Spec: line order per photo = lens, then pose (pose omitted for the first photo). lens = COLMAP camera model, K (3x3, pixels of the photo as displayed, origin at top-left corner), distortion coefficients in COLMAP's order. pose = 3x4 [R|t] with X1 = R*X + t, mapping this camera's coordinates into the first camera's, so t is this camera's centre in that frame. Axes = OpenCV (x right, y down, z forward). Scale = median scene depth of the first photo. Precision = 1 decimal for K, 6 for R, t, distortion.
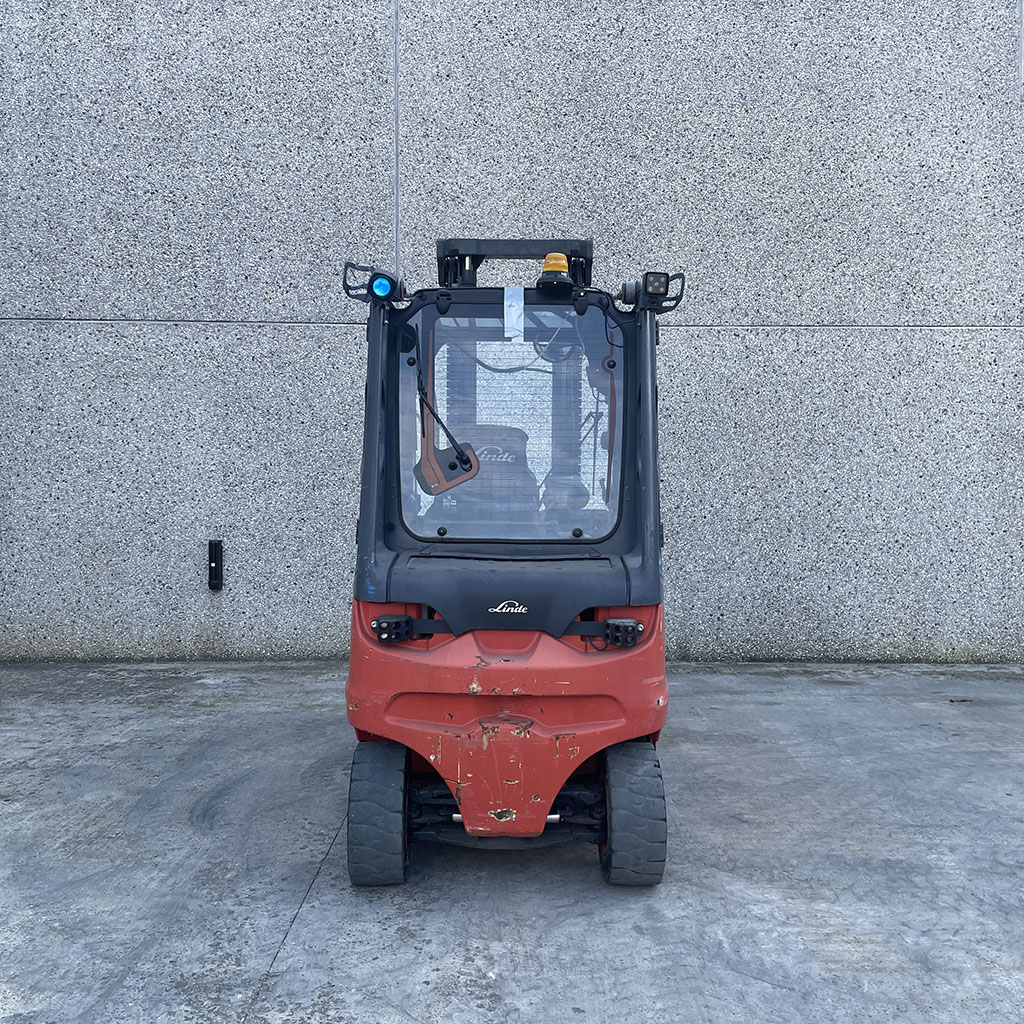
lens RADIAL K [[1037.1, 0, 516.8], [0, 1037.1, 497.0], [0, 0, 1]] dist [0.089740, -0.123323]
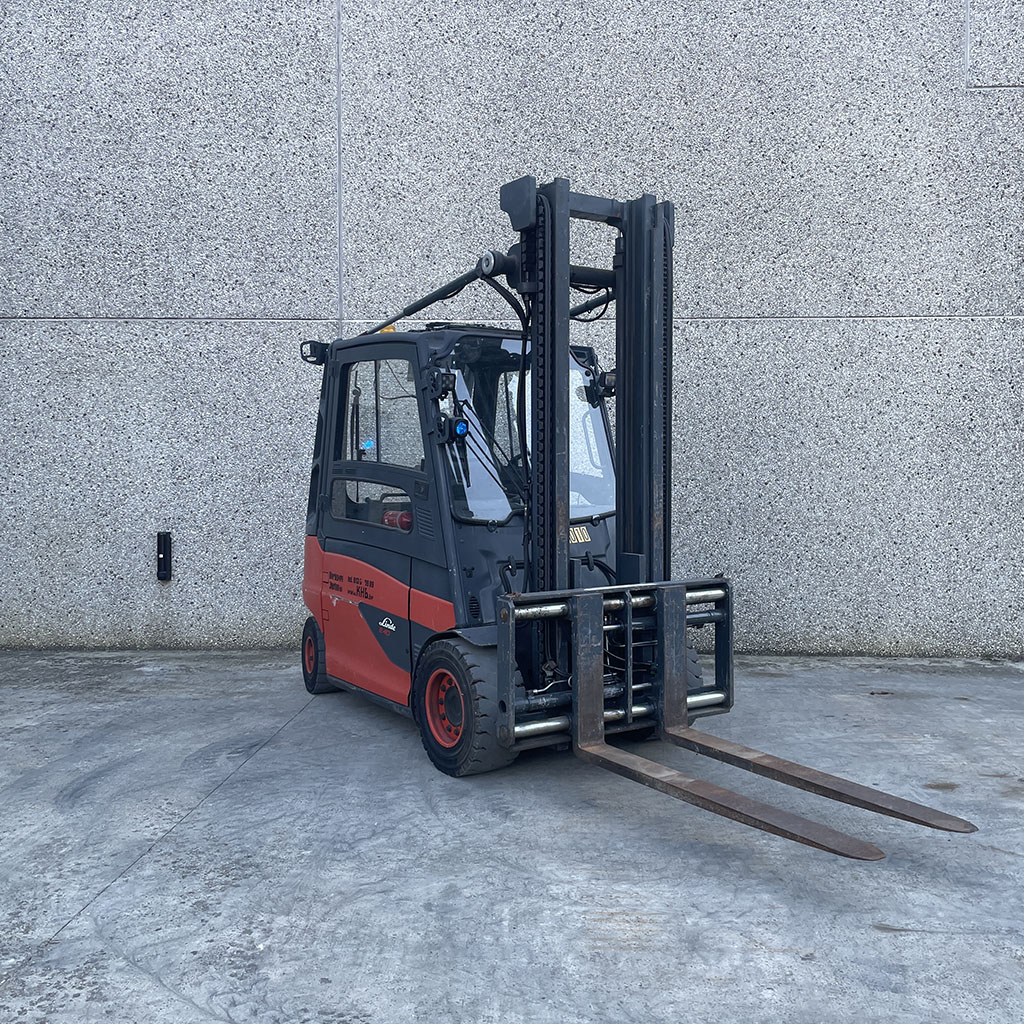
lens RADIAL K [[1035.5, 0, 512.3], [0, 1035.5, 494.8], [0, 0, 1]] dist [0.089685, -0.122621]
pose [[0.998650, -0.000962, -0.051933, 0.105313], [0.000992, 0.999999, 0.000550, 0.004679], [0.051932, -0.000601, 0.998650, -0.005302]]
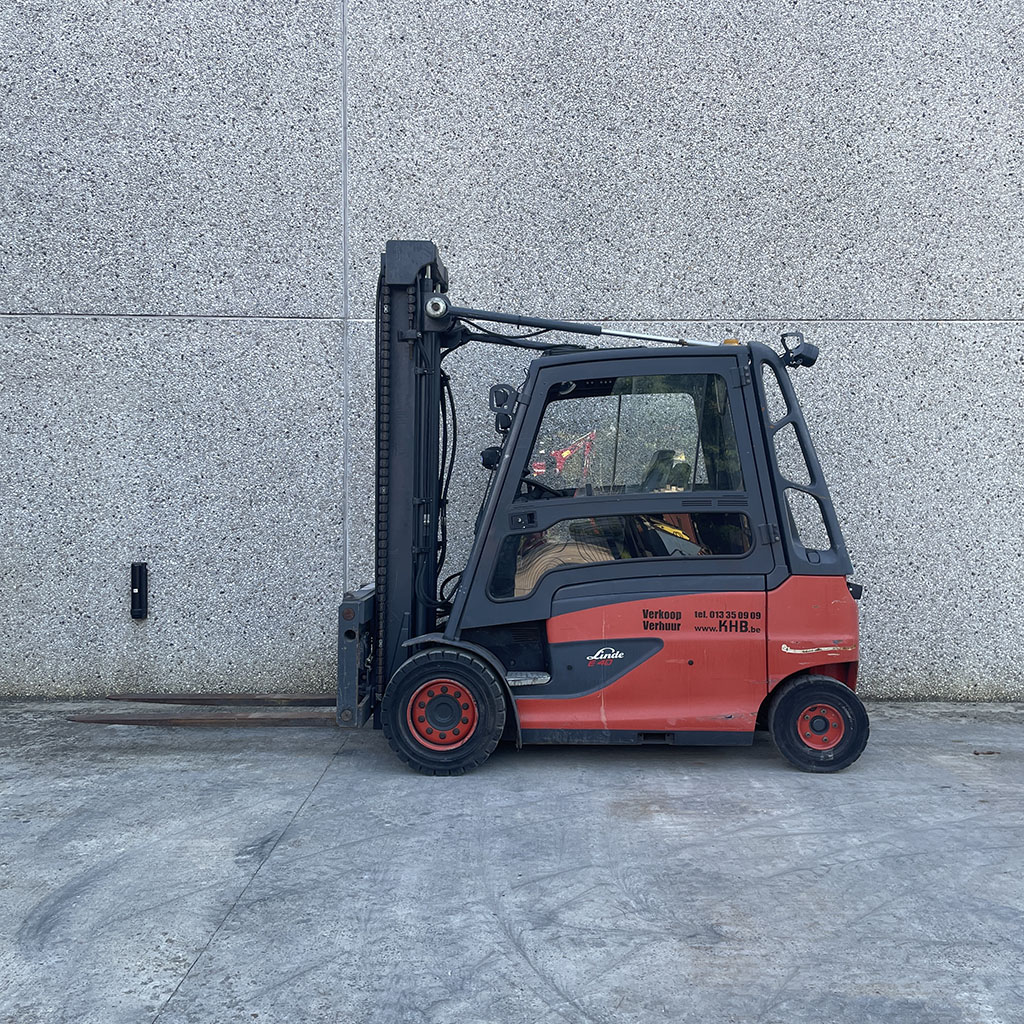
lens RADIAL K [[1036.8, 0, 520.3], [0, 1036.8, 498.7], [0, 0, 1]] dist [0.091235, -0.123743]
pose [[0.999985, -0.000604, -0.005369, 0.038468], [0.000580, 0.999990, -0.004441, -0.008583], [0.005371, 0.004437, 0.999976, 0.115103]]
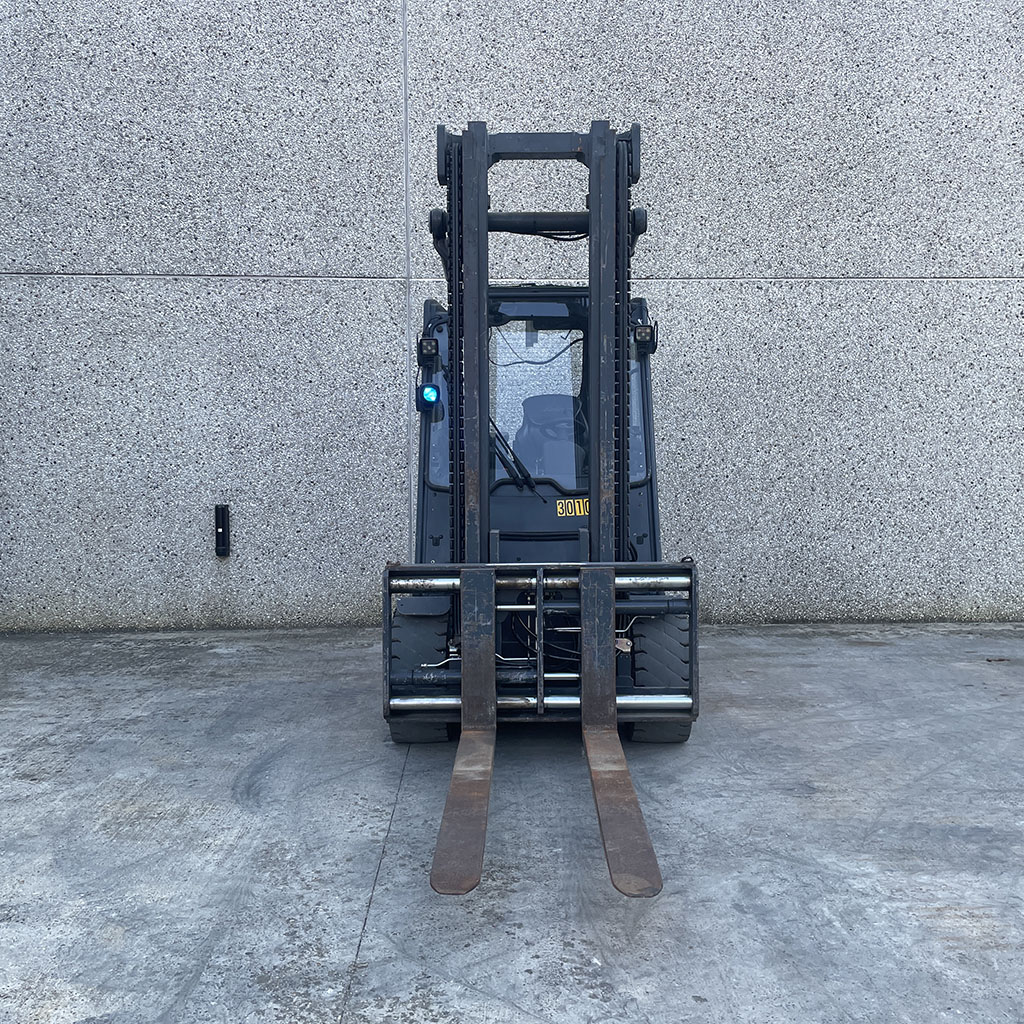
lens RADIAL K [[1036.5, 0, 515.8], [0, 1036.5, 494.8], [0, 0, 1]] dist [0.088952, -0.119783]
pose [[0.999541, -0.009506, 0.028754, -0.045242], [0.008604, 0.999472, 0.031337, 0.004455], [-0.029037, -0.031075, 0.999095, 0.032397]]
